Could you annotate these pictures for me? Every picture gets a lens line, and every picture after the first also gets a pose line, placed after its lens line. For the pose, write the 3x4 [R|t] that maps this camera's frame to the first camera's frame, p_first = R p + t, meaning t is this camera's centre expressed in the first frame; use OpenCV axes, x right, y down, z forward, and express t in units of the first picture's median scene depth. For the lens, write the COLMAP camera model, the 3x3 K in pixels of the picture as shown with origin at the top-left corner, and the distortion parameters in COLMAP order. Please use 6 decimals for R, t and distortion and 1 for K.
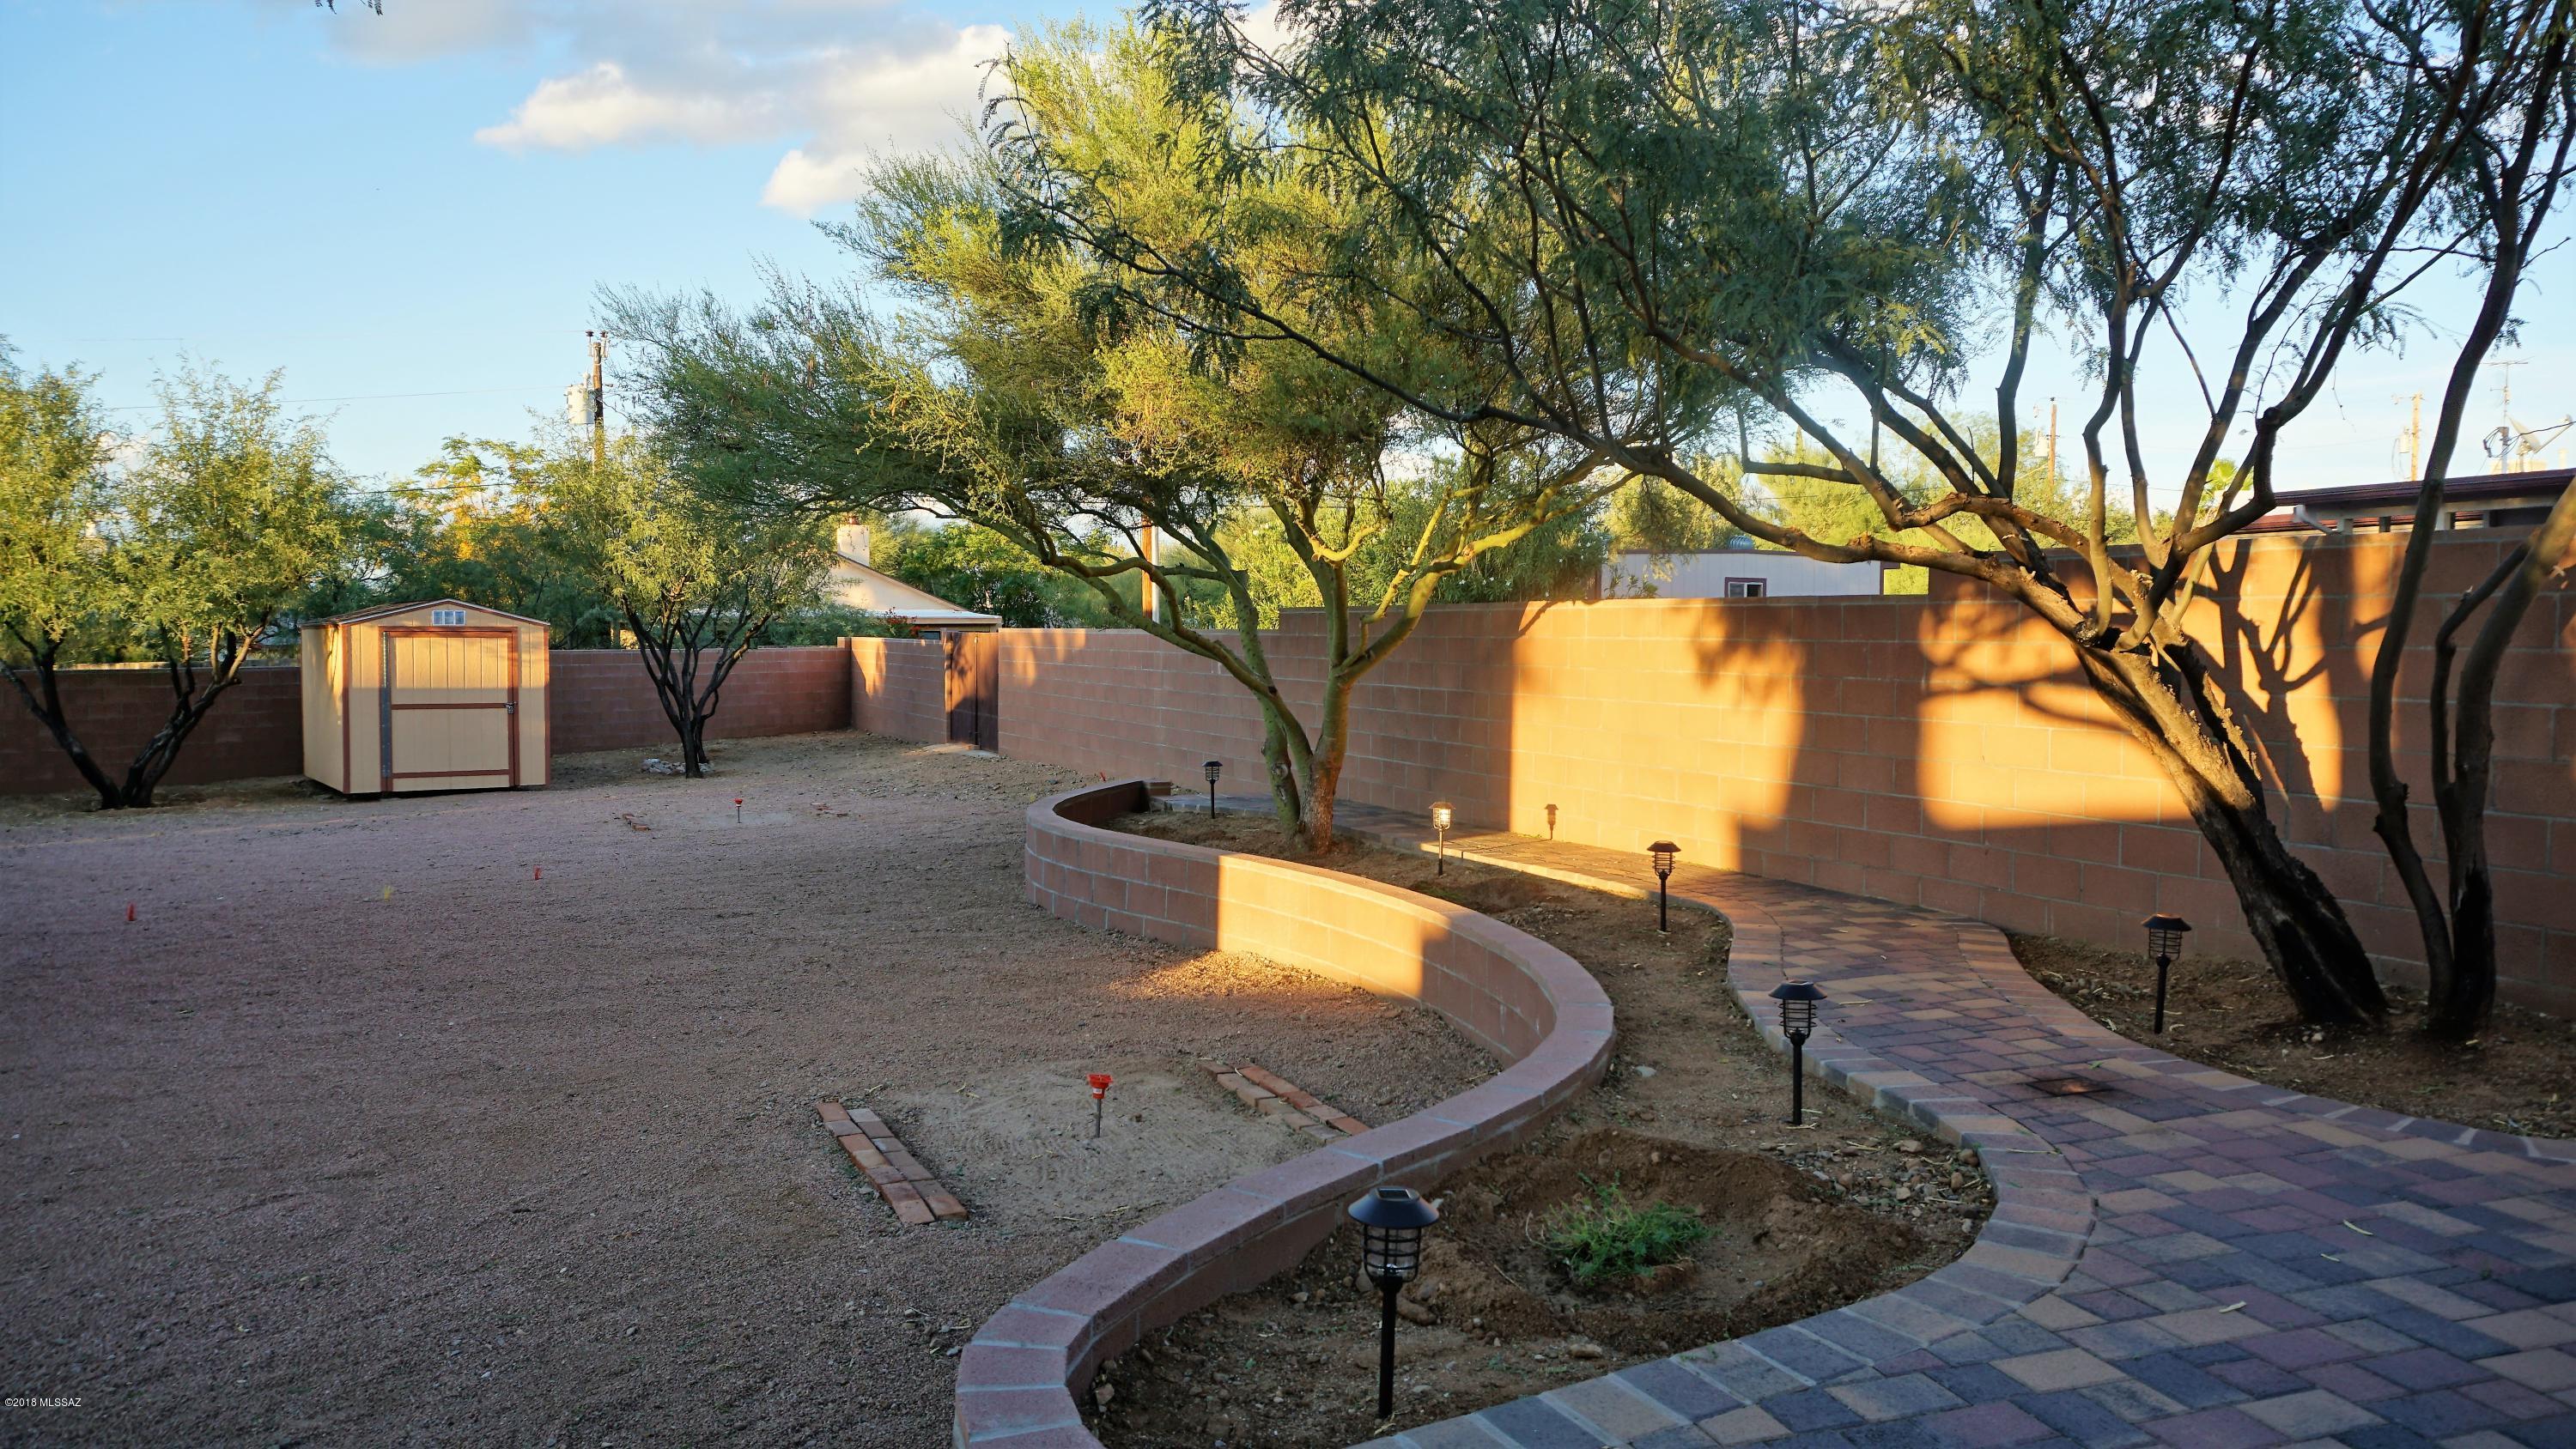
lens RADIAL K [[1714.7, 0, 1280.0], [0, 1714.7, 707.8], [0, 0, 1]] dist [-0.055287, 0.031667]
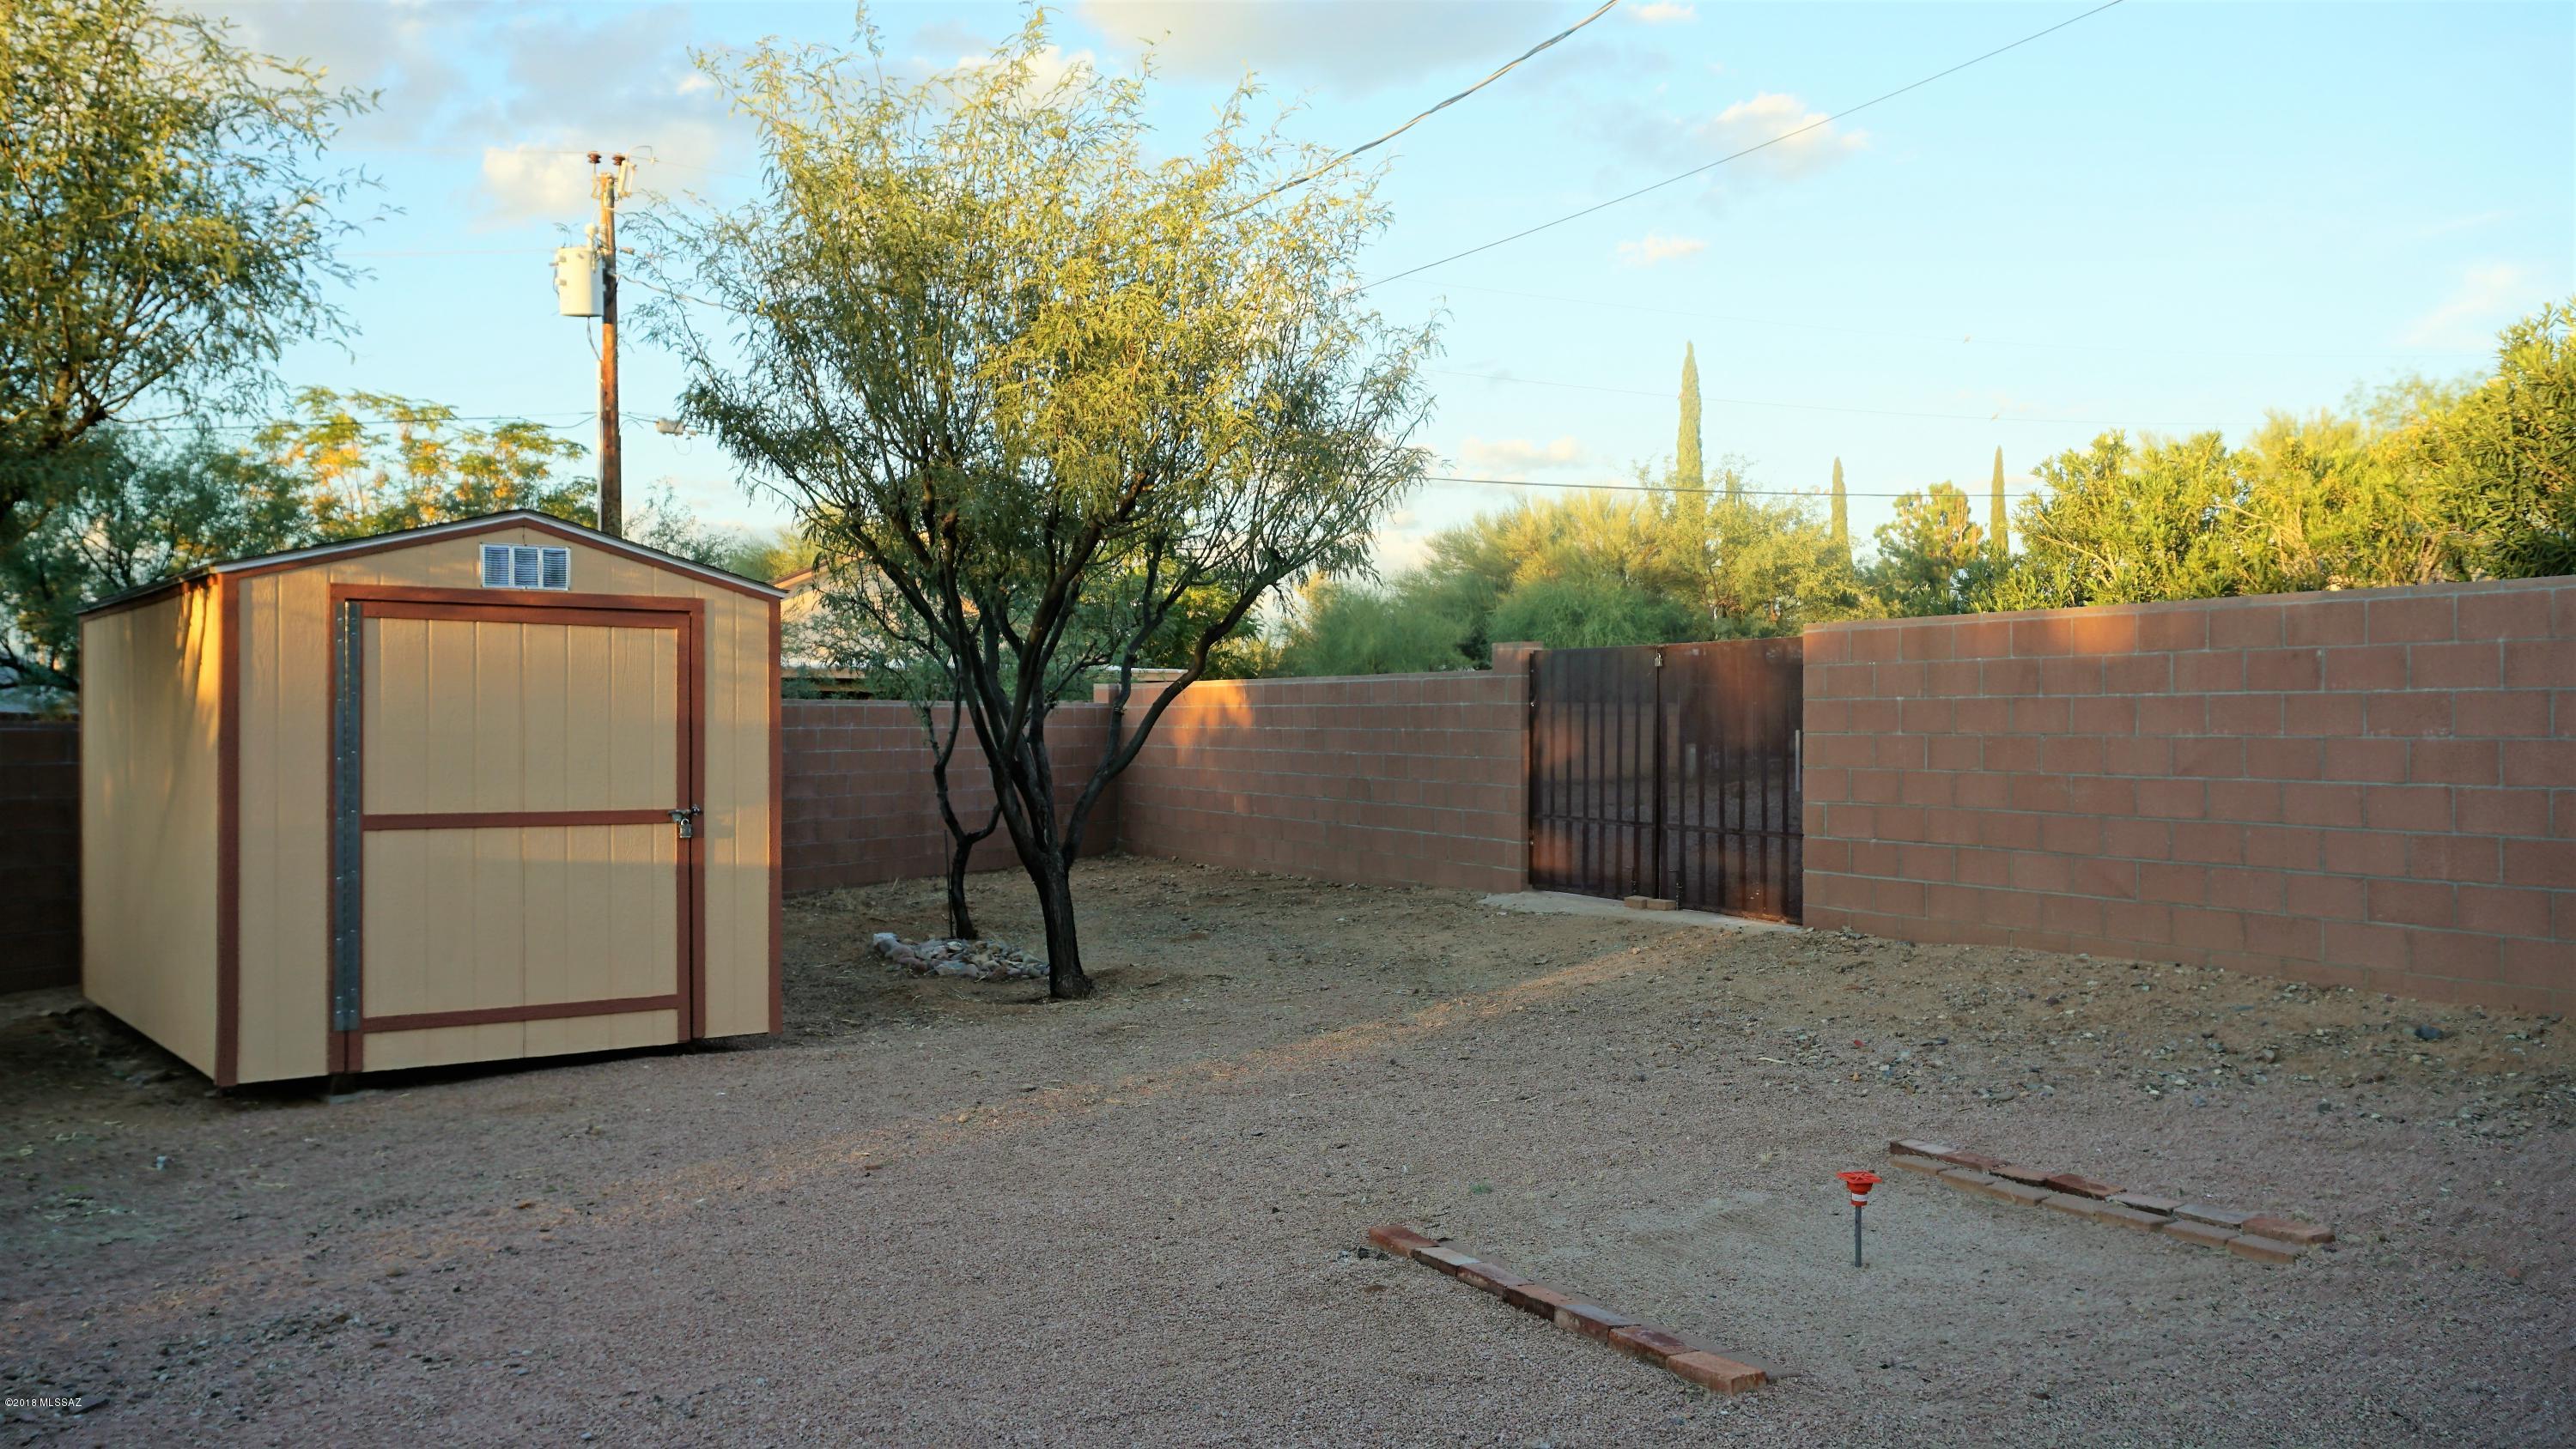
lens RADIAL K [[2048.6, 0, 1290.3], [0, 2048.6, 721.1], [0, 0, 1]] dist [-0.010232, 0.001120]
pose [[0.999779, -0.000389, 0.021025, -0.334674], [0.001280, 0.999101, -0.042362, -0.003090], [-0.020990, 0.042380, 0.998881, 0.564076]]
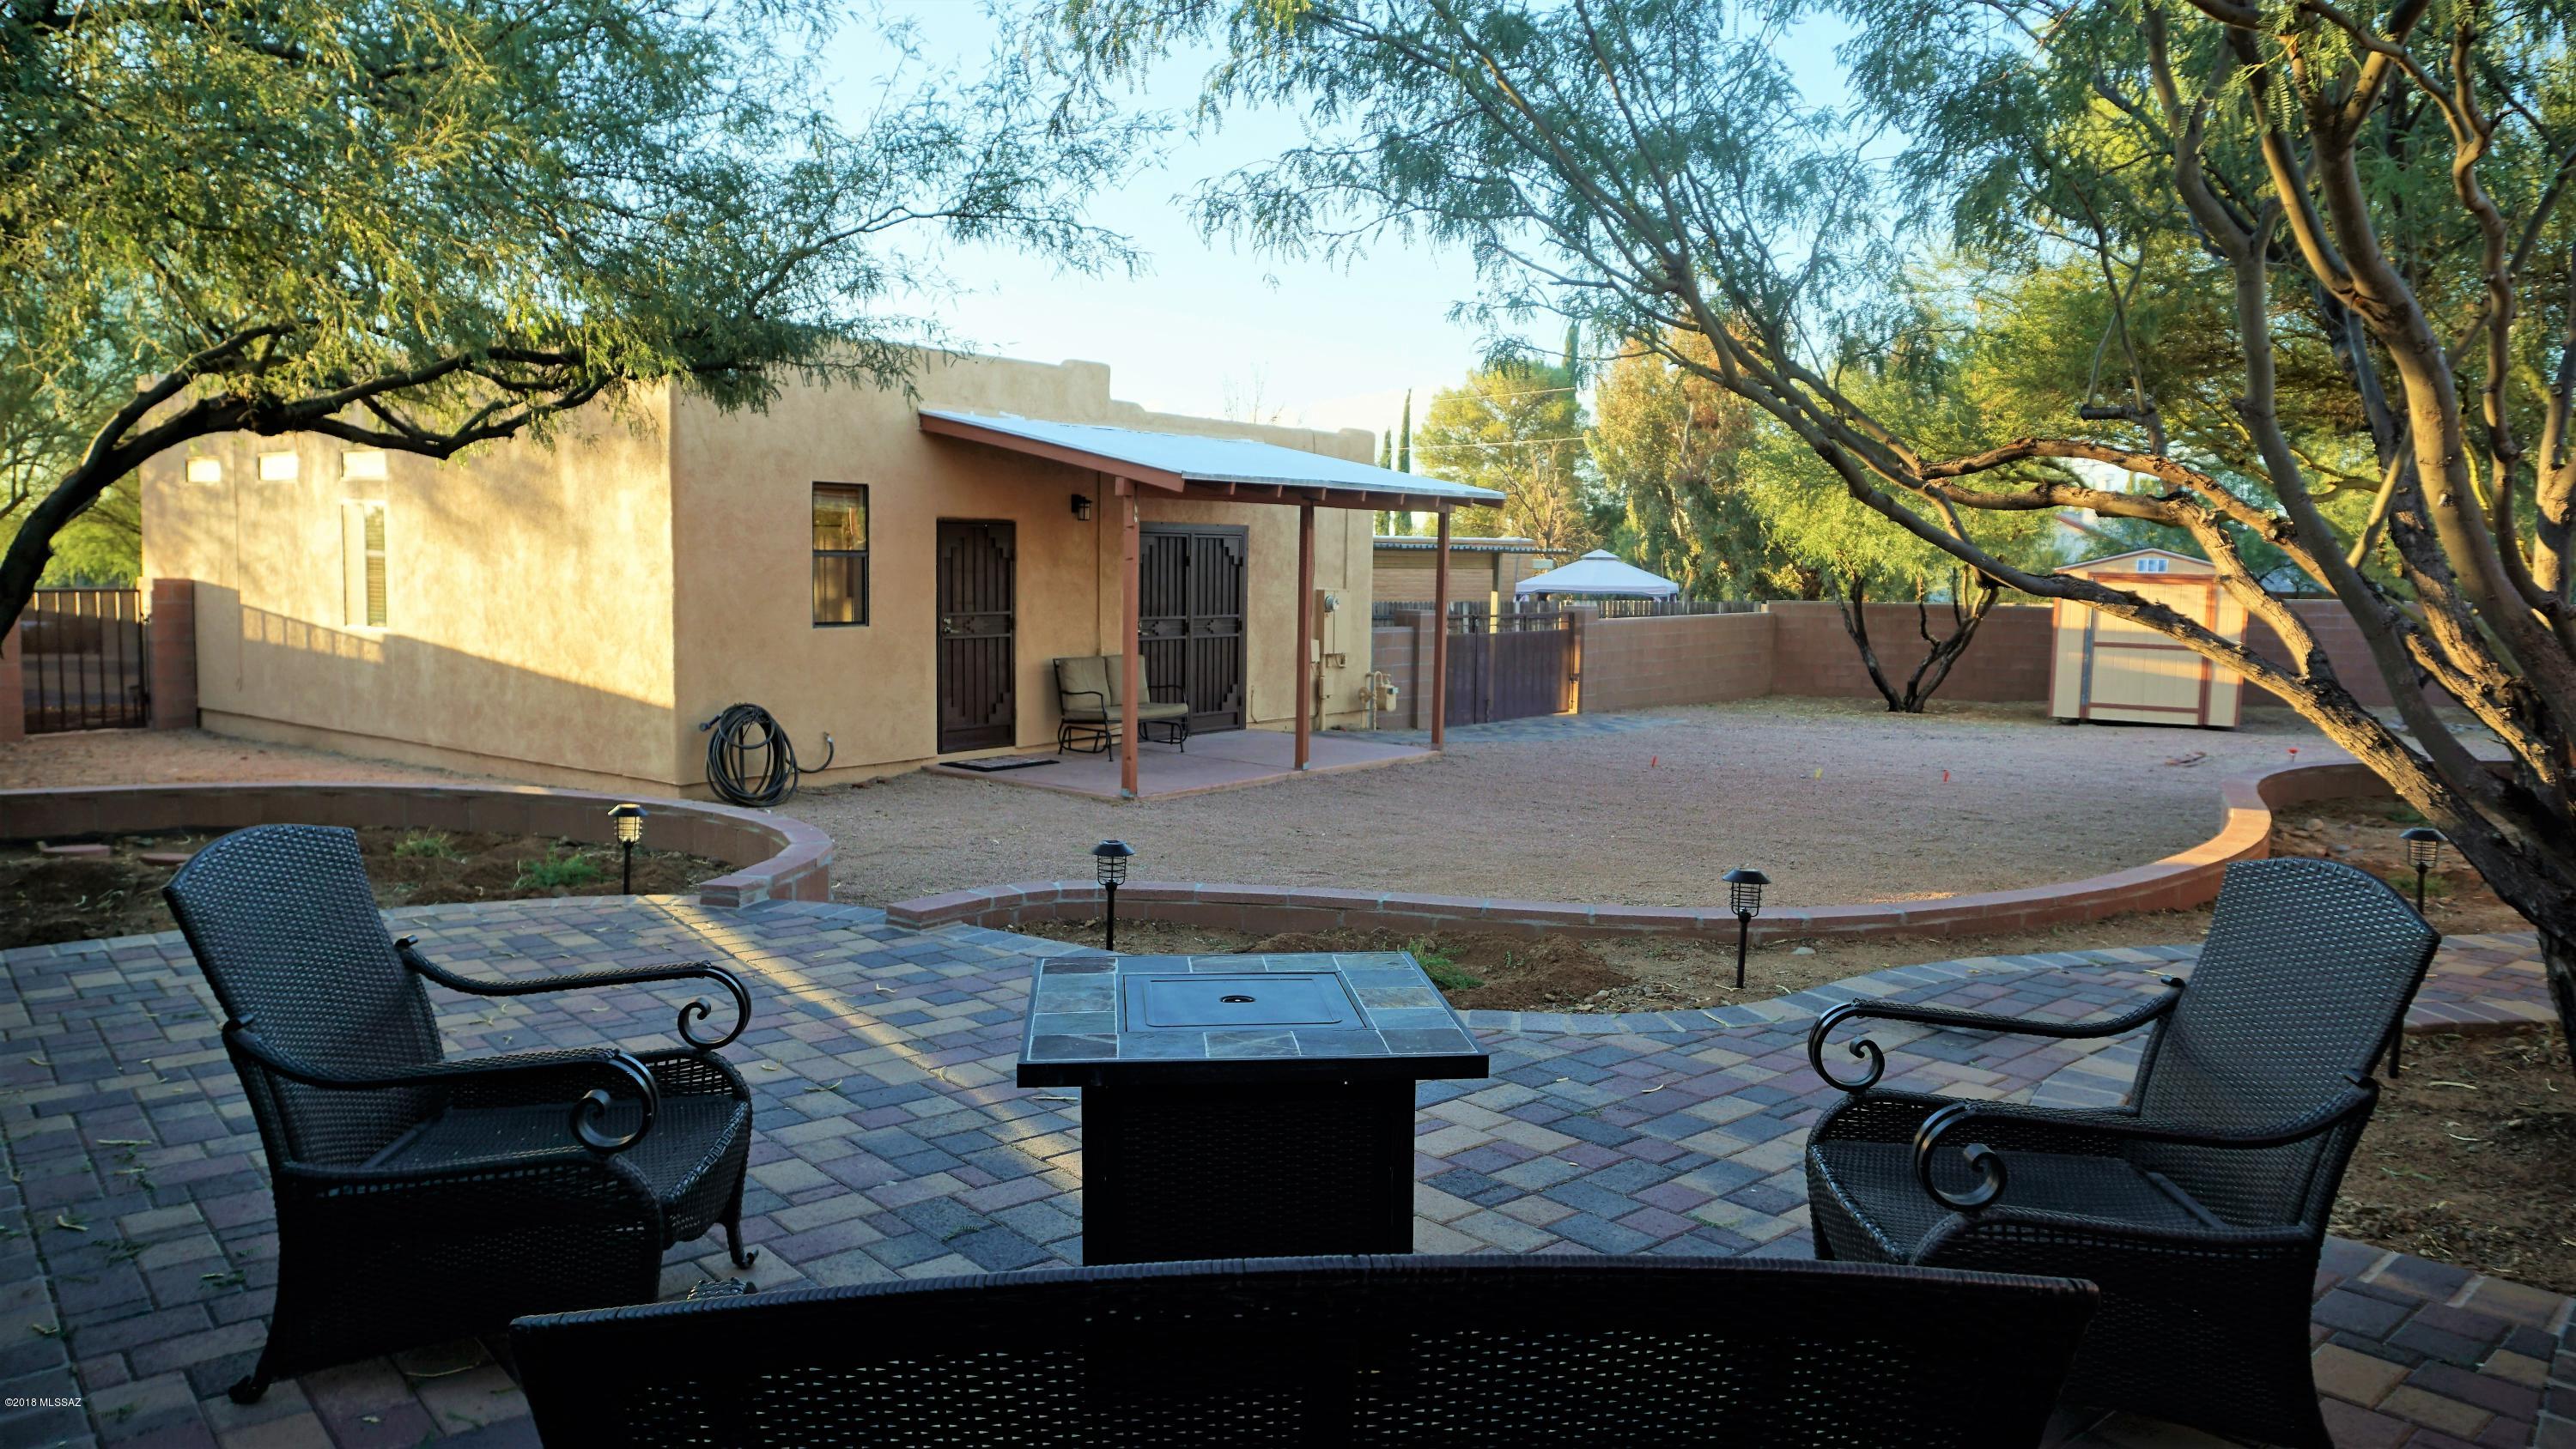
lens RADIAL K [[1714.7, 0, 1305.9], [0, 1714.7, 716.8], [0, 0, 1]] dist [-0.055287, 0.031667]
pose [[0.408226, 0.084504, -0.908961, 0.283020], [-0.053607, 0.996207, 0.068539, -0.001647], [0.911306, 0.020748, 0.411208, 0.053885]]
